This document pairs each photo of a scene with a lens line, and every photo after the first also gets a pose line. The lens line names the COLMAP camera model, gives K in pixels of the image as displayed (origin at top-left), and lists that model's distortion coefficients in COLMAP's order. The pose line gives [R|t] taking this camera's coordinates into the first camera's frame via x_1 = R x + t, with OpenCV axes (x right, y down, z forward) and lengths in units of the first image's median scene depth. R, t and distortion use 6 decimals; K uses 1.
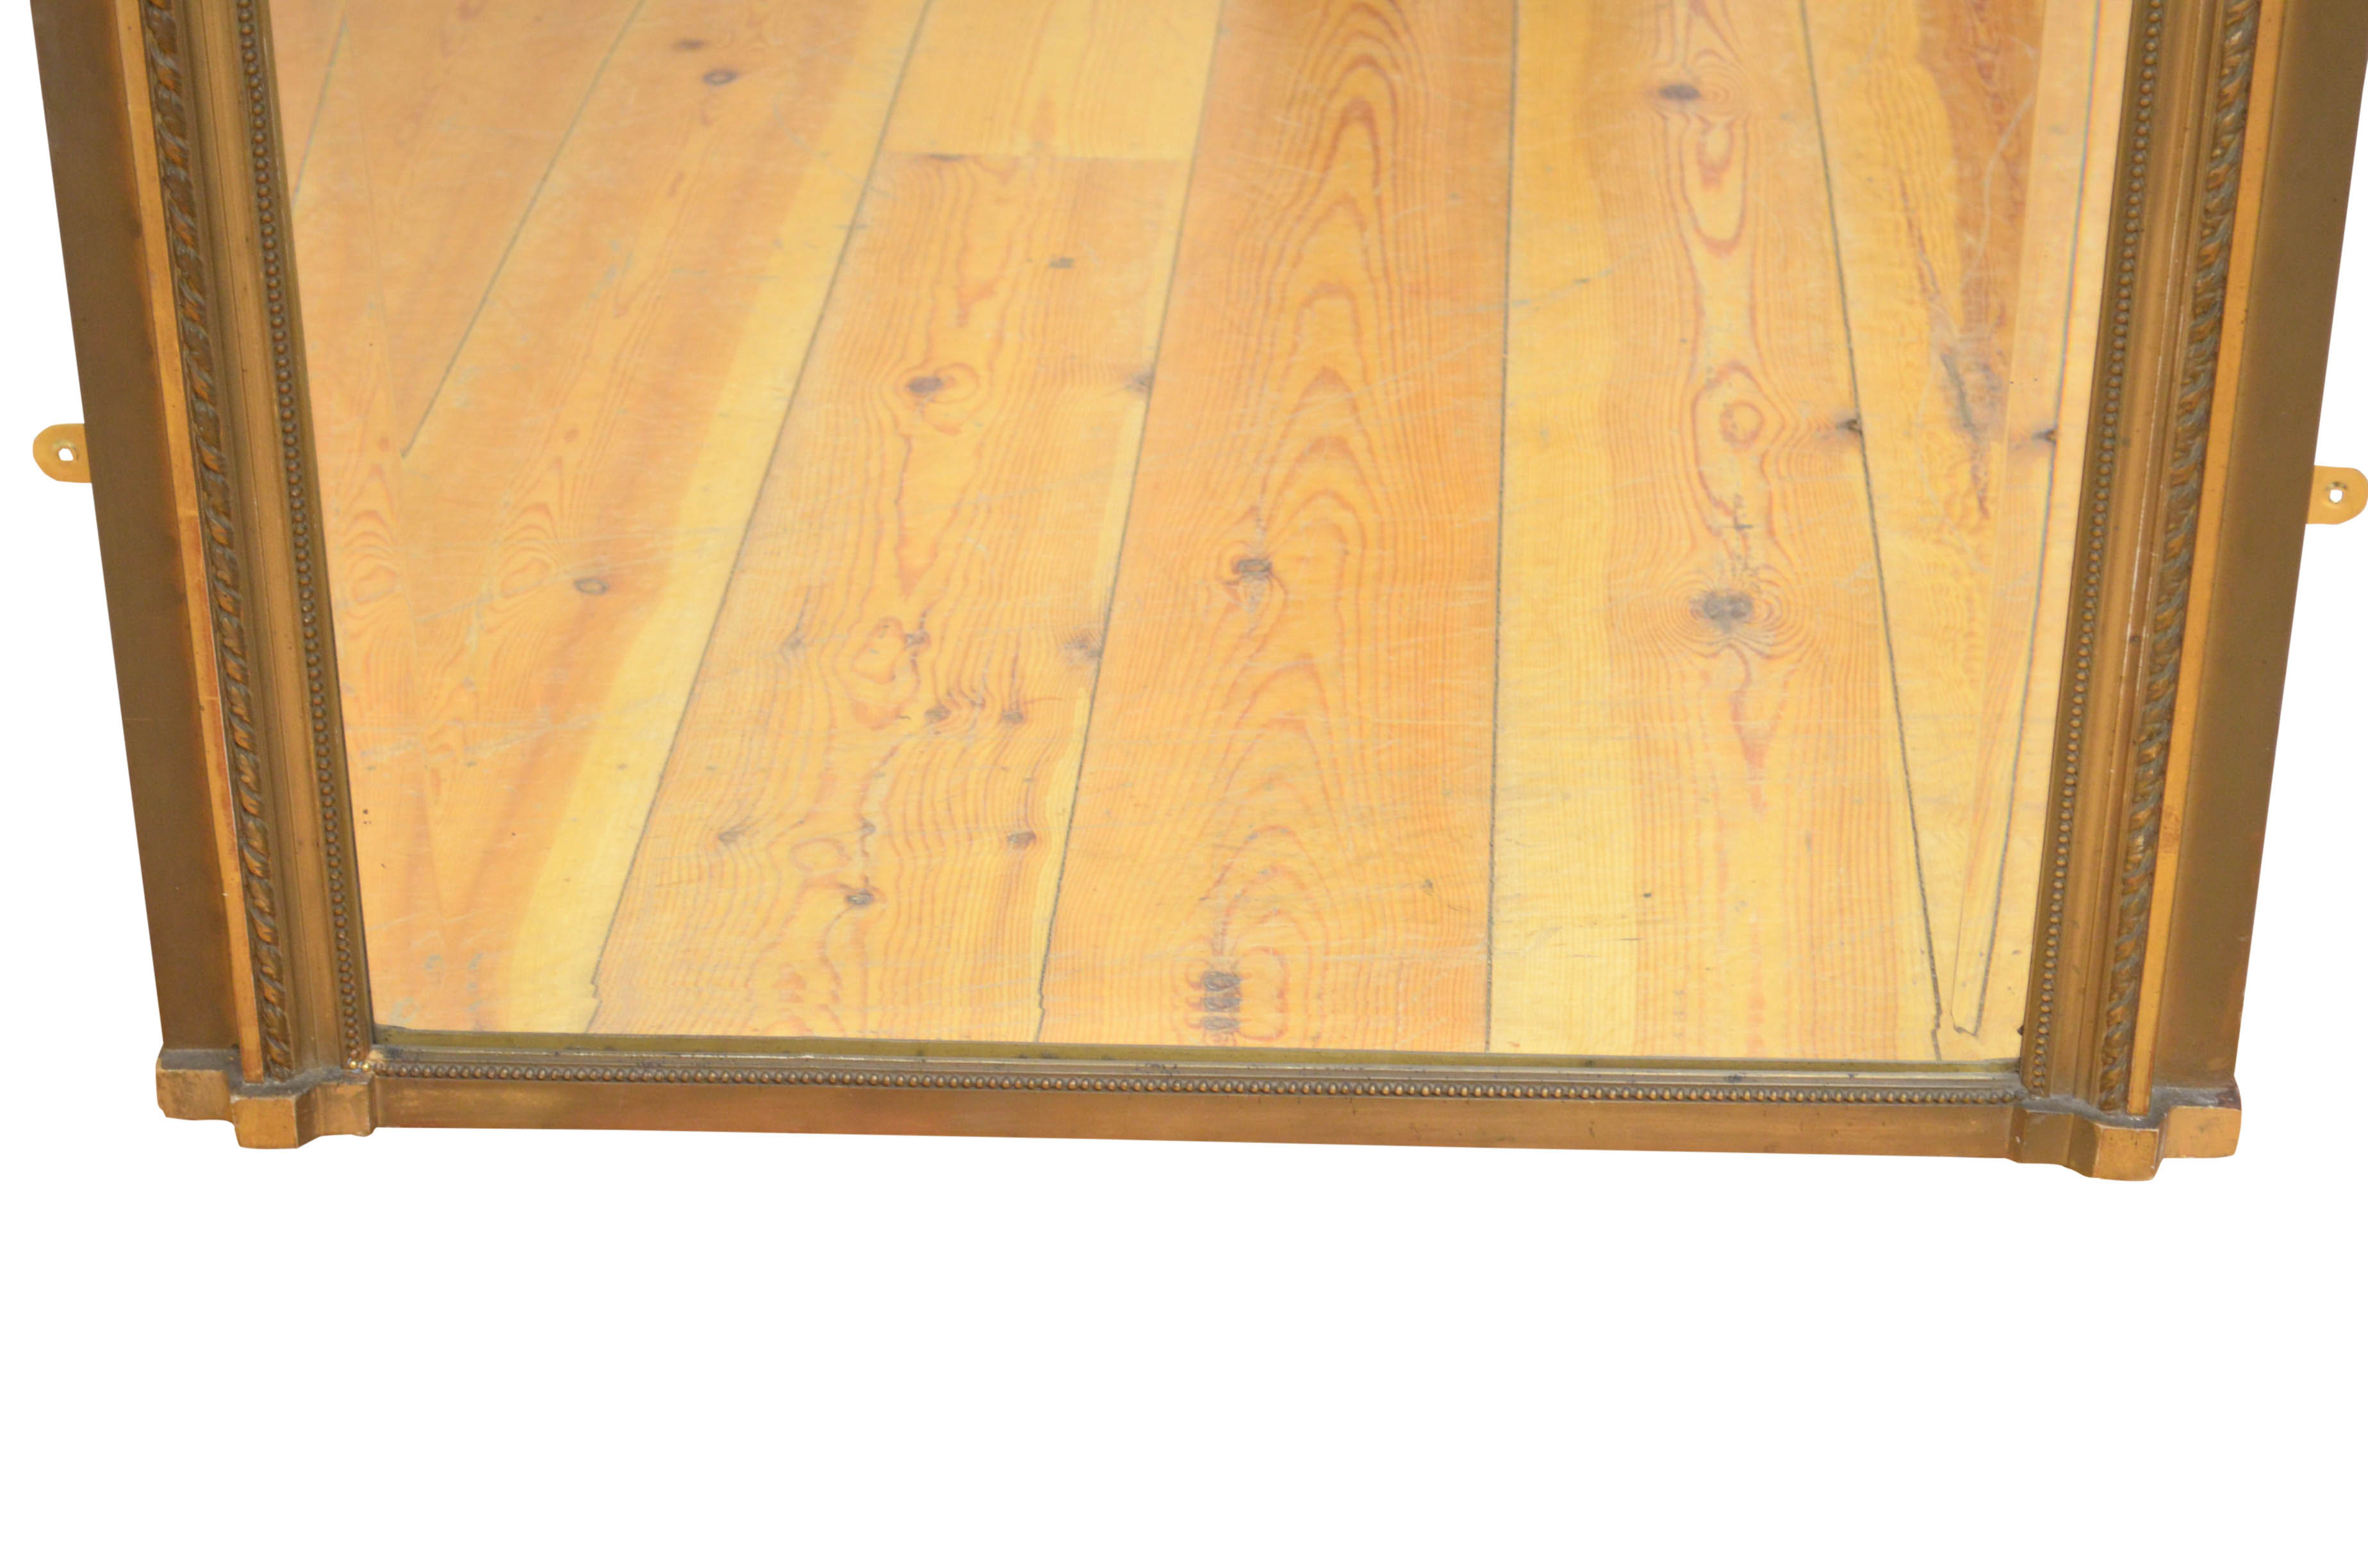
lens RADIAL K [[4617.1, 0, 1184.0], [0, 4617.1, 784.0], [0, 0, 1]] dist [-0.001922, -0.199874]
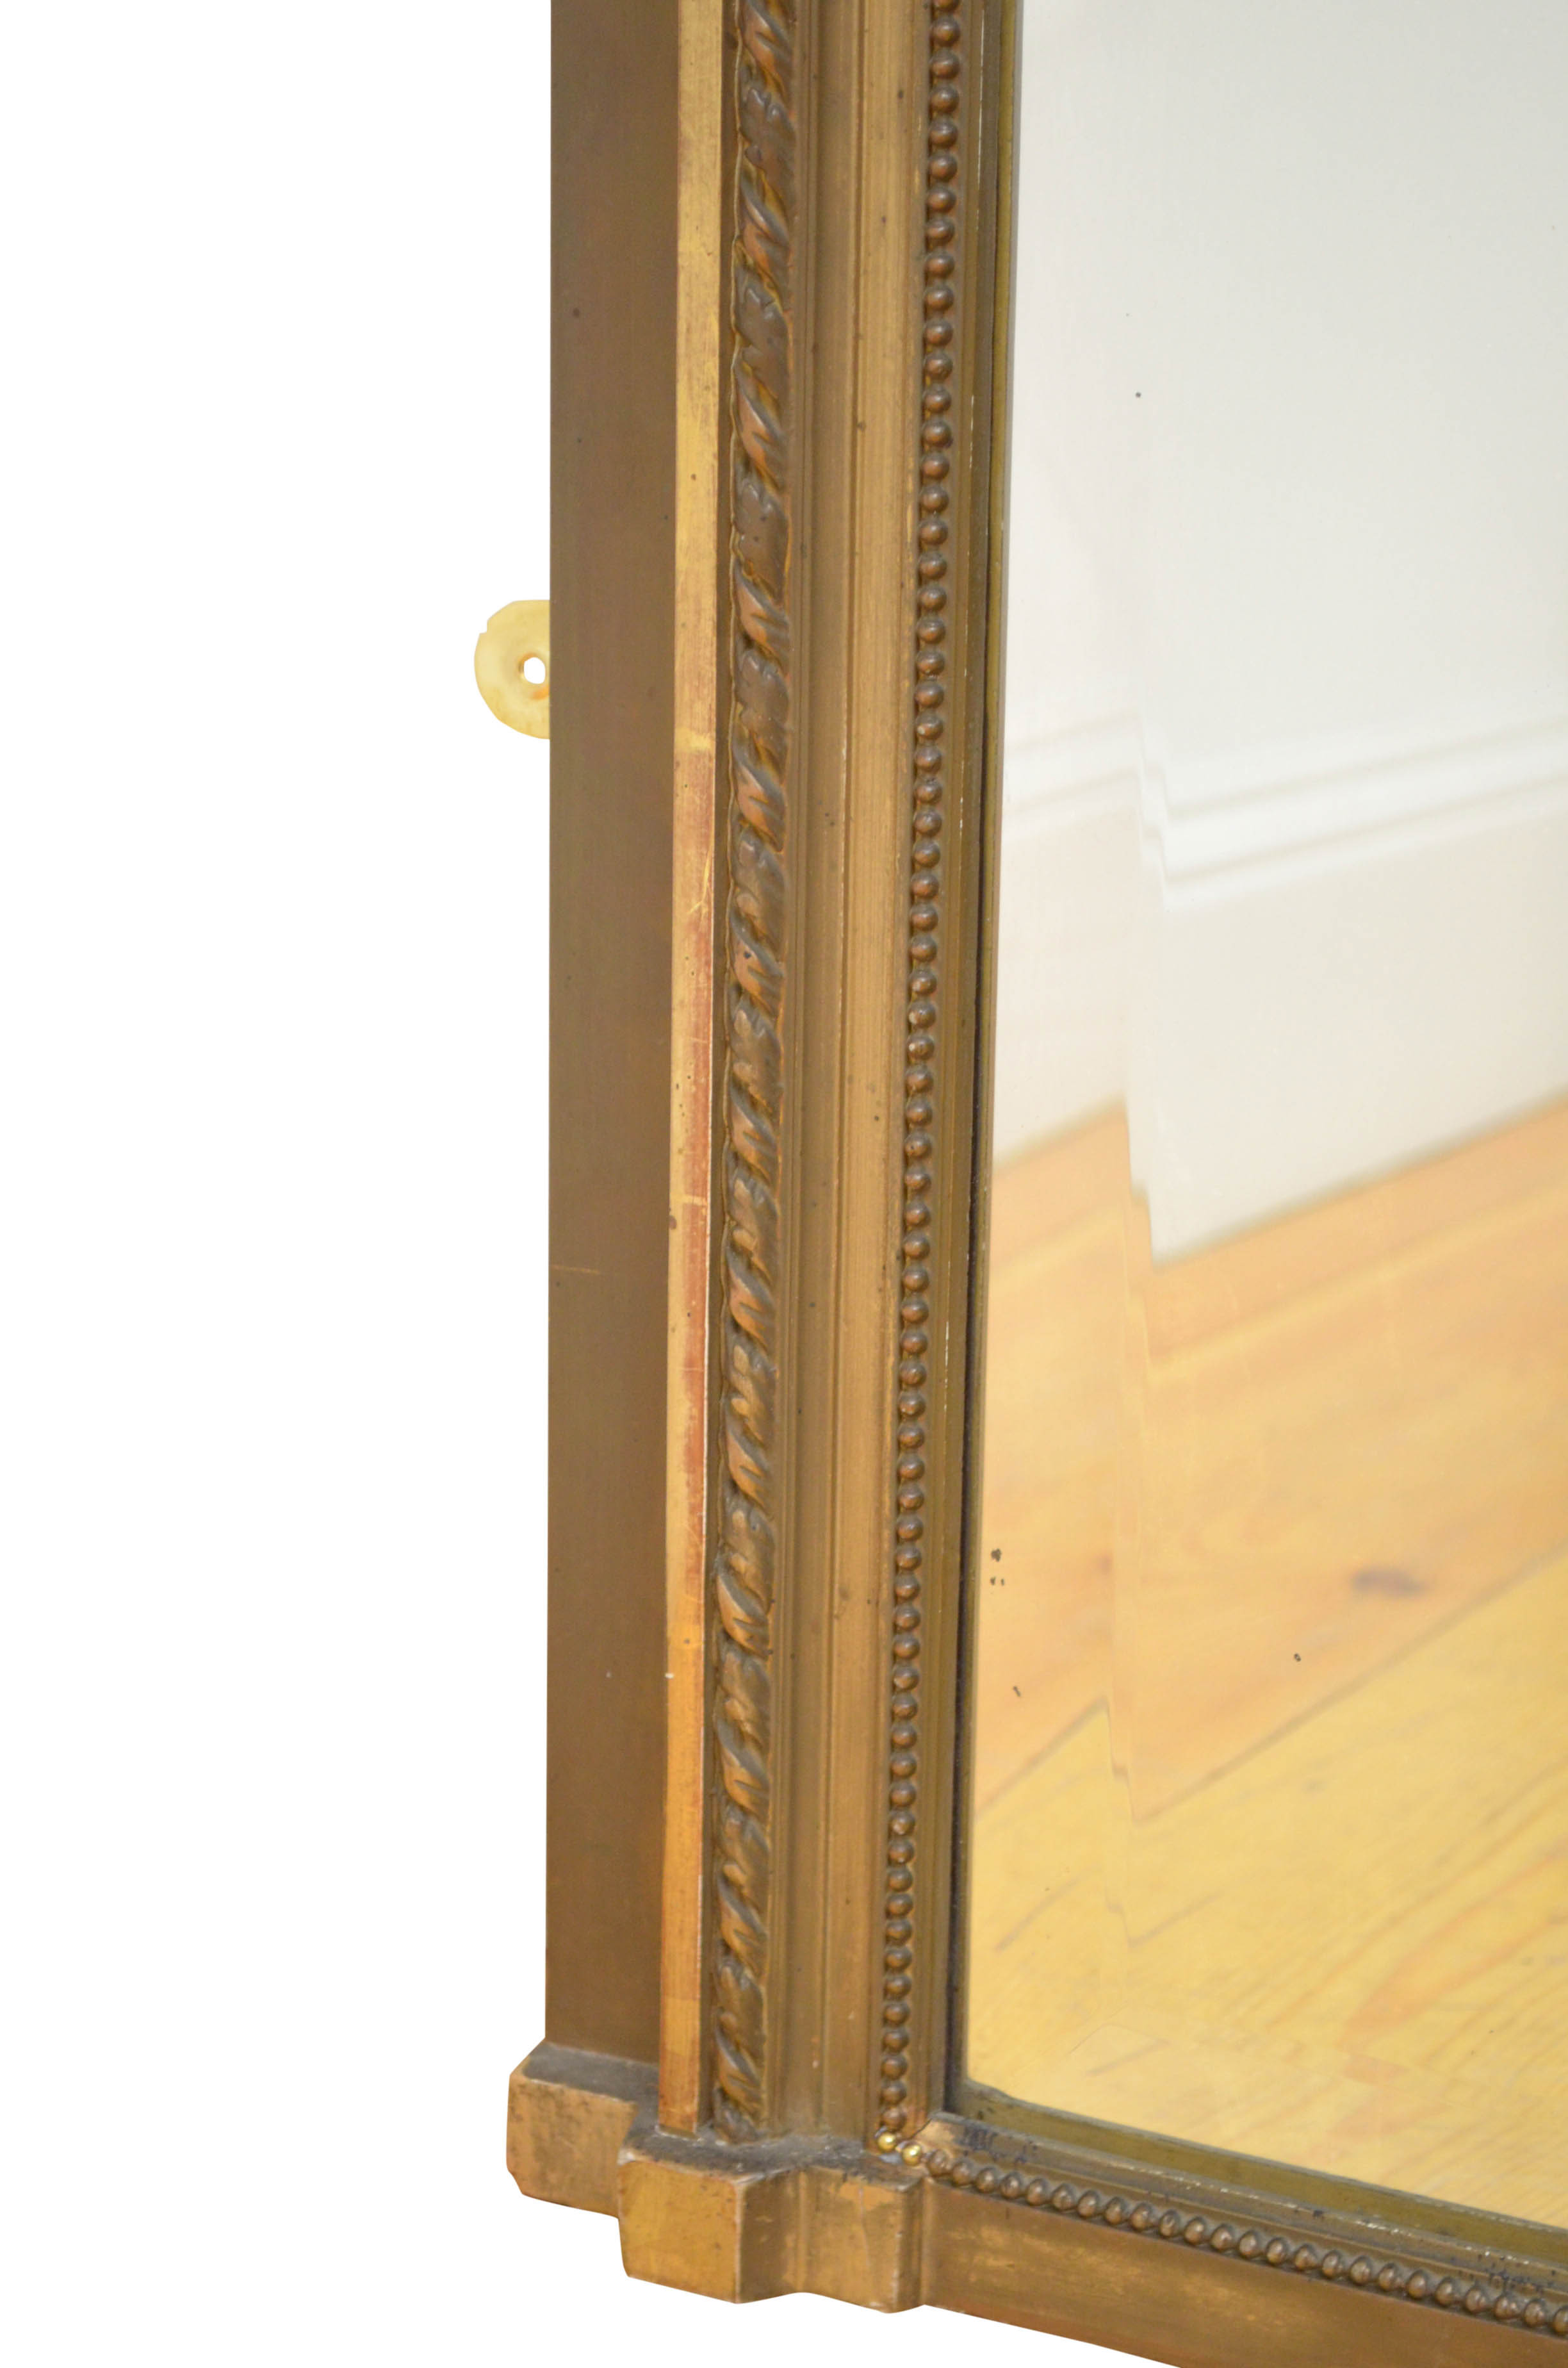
lens RADIAL K [[4773.1, 0, 784.0], [0, 4773.1, 1184.0], [0, 0, 1]] dist [0.060323, 0.070316]
pose [[0.908386, 0.127579, -0.398193, -0.013653], [-0.229859, 0.947875, -0.220675, 0.078787], [0.349284, 0.291987, 0.890362, 0.556648]]
